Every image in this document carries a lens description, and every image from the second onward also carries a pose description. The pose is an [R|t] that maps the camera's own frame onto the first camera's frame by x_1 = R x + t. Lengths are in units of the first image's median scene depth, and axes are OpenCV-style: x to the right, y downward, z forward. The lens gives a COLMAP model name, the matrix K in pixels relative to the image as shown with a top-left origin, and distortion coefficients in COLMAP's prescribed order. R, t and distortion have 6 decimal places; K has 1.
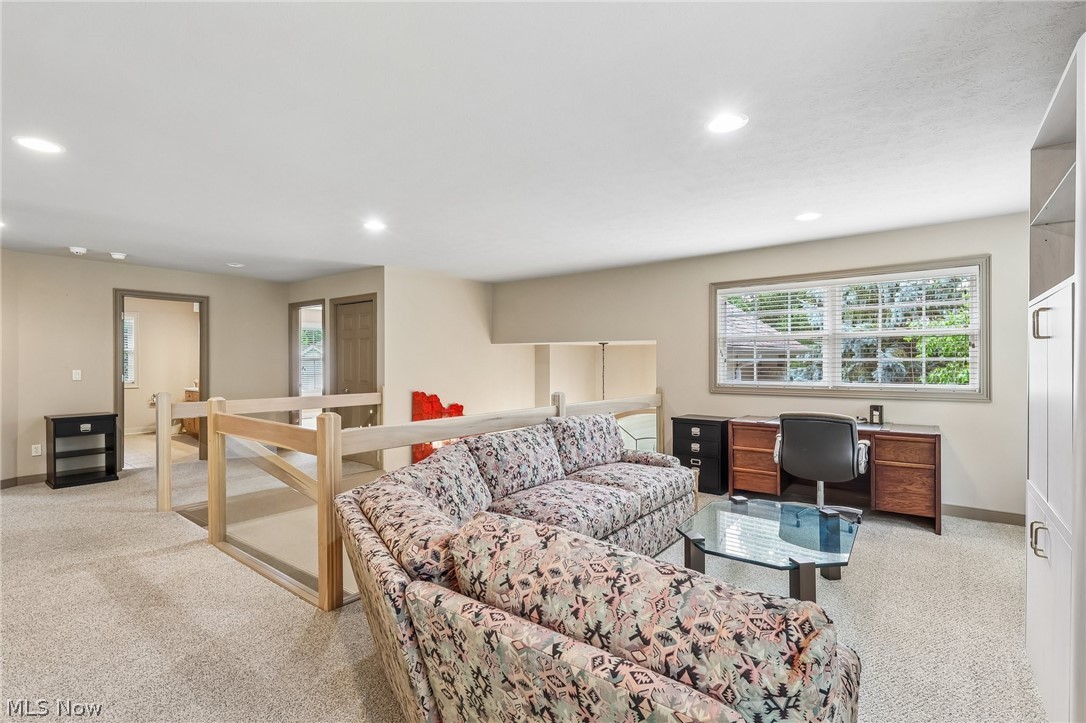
lens RADIAL K [[507.2, 0, 538.9], [0, 507.2, 356.9], [0, 0, 1]] dist [0.000123, 0.000684]
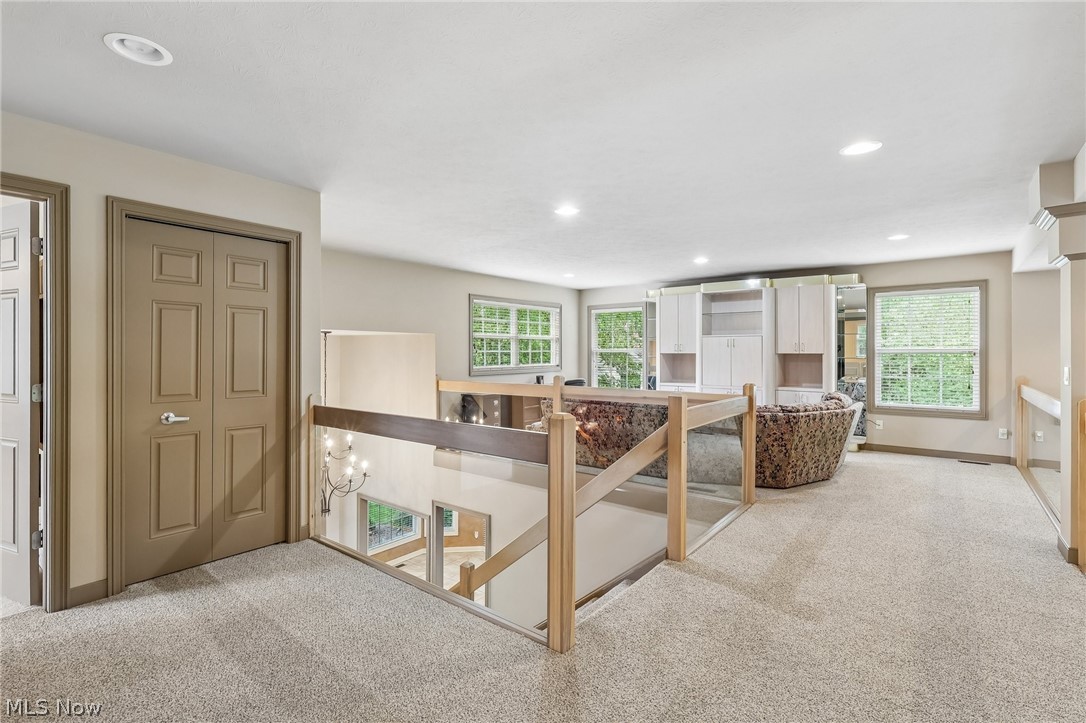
lens RADIAL K [[507.2, 0, 538.9], [0, 507.2, 356.9], [0, 0, 1]] dist [0.000123, 0.000684]
pose [[0.008694, -0.009701, 0.999915, -1.100475], [-0.008116, 0.999919, 0.009772, 0.006955], [-0.999929, -0.008201, 0.008615, 0.894687]]
